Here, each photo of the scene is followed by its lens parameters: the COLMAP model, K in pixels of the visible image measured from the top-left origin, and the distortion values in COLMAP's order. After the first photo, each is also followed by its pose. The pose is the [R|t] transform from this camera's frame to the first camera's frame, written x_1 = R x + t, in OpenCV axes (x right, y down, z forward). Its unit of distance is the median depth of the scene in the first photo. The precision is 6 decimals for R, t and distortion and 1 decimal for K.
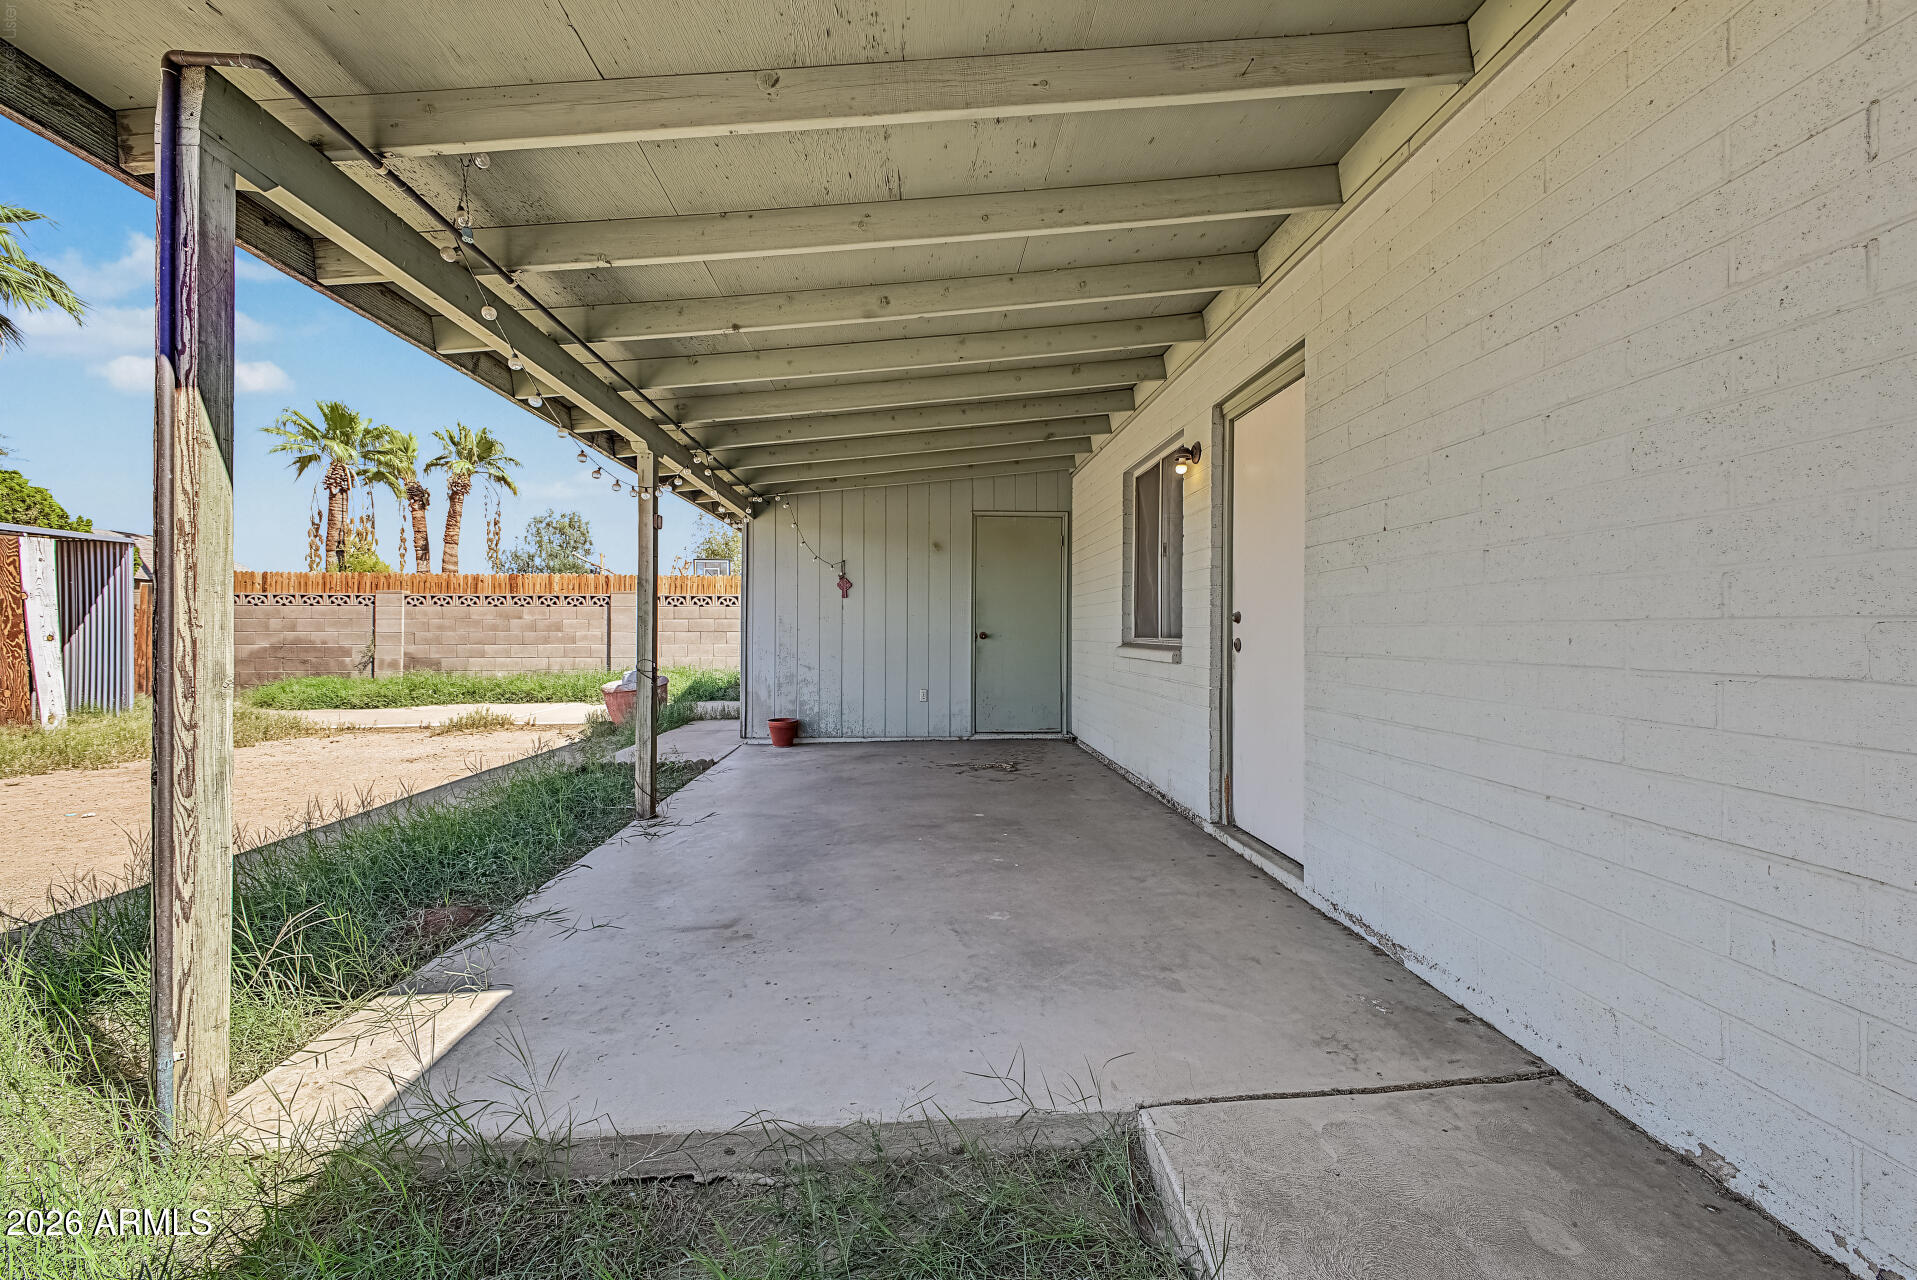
lens RADIAL K [[765.5, 0, 959.9], [0, 765.5, 632.9], [0, 0, 1]] dist [-0.000396, -0.000362]
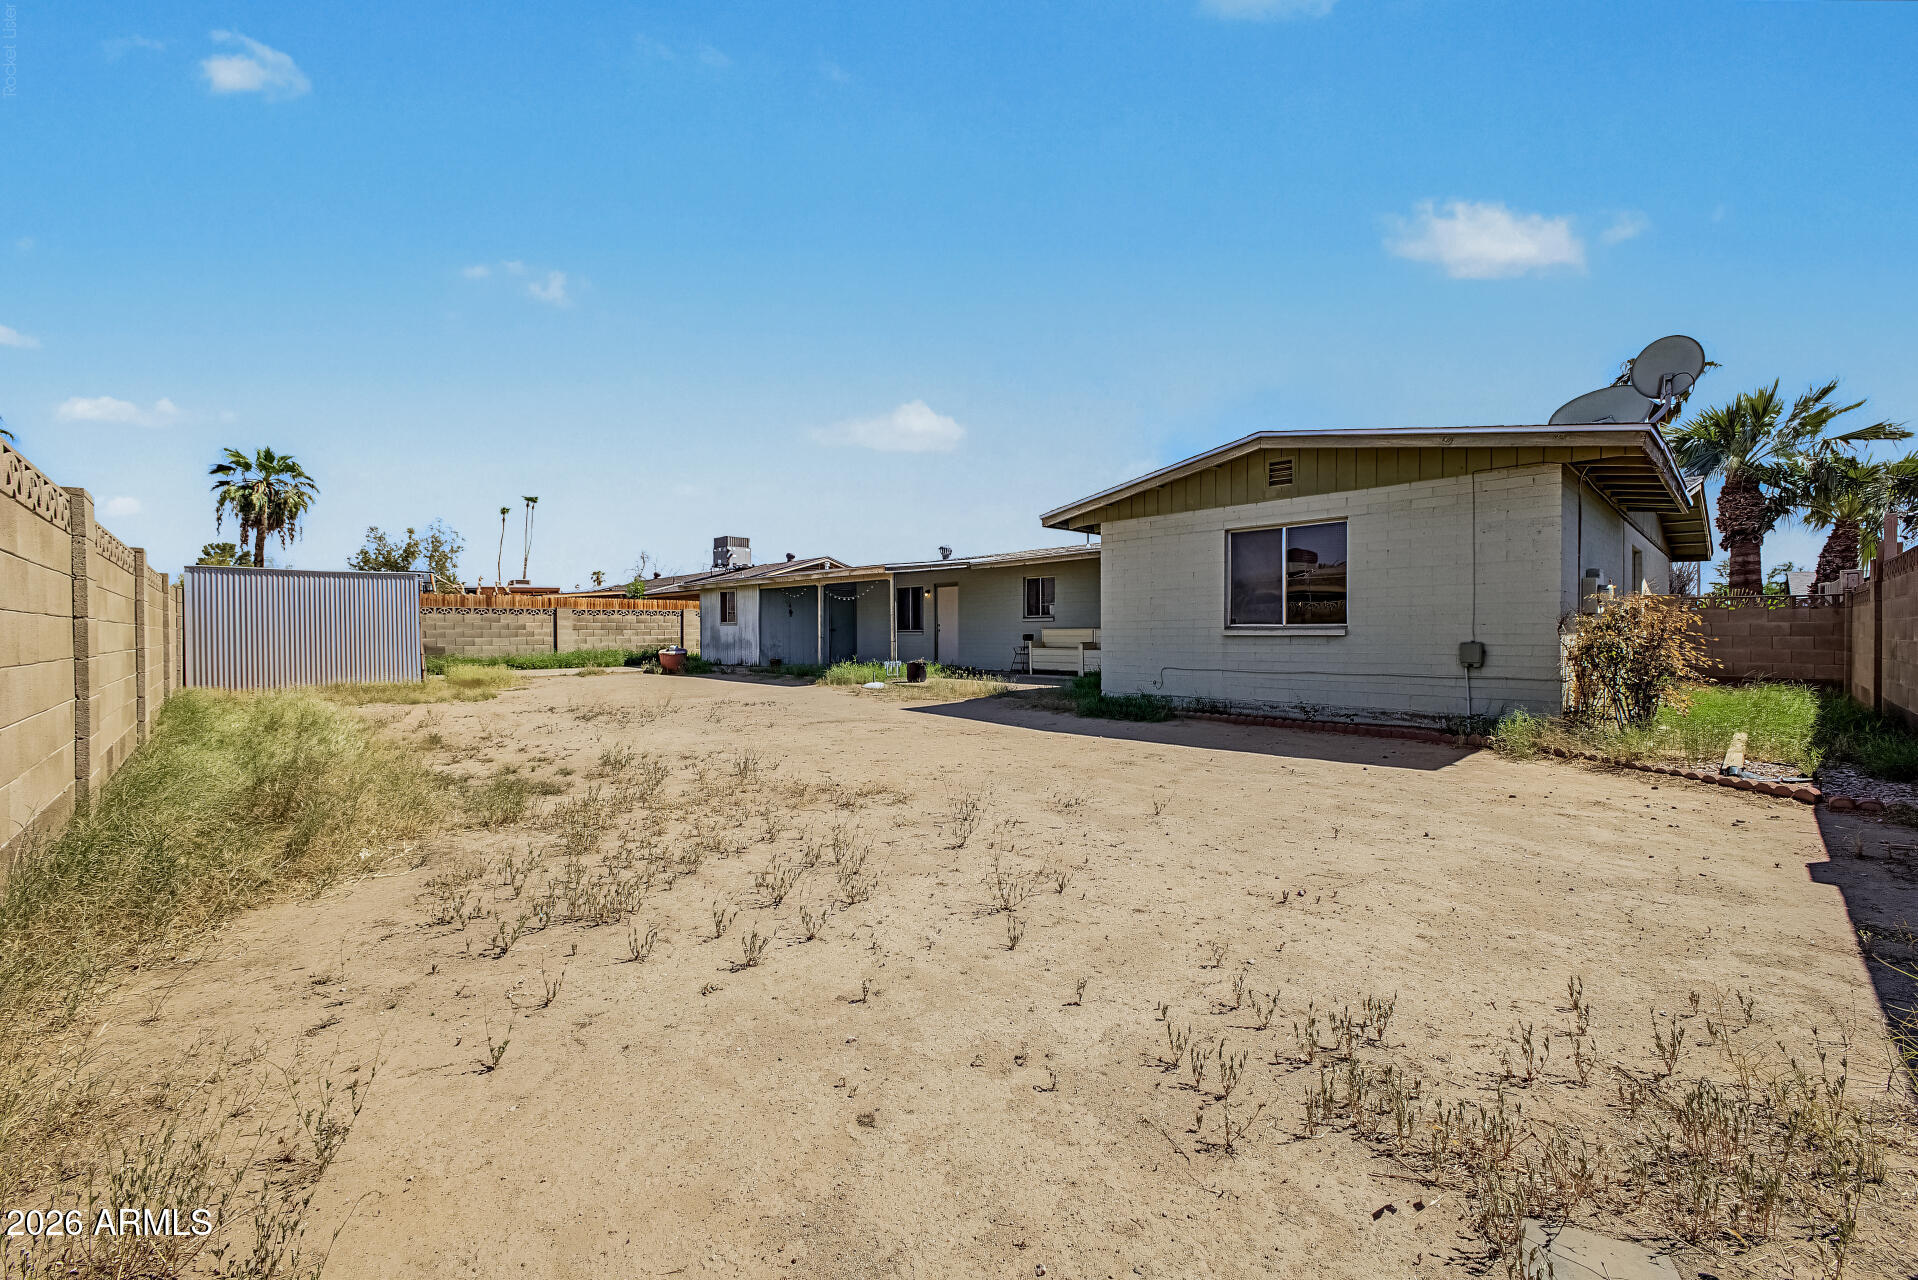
lens RADIAL K [[765.9, 0, 959.1], [0, 765.9, 644.5], [0, 0, 1]] dist [-0.000396, -0.000362]
pose [[0.764102, -0.011465, 0.644993, -0.887357], [0.003187, 0.999897, 0.013998, 0.010473], [-0.645087, -0.008640, 0.764060, -0.937345]]
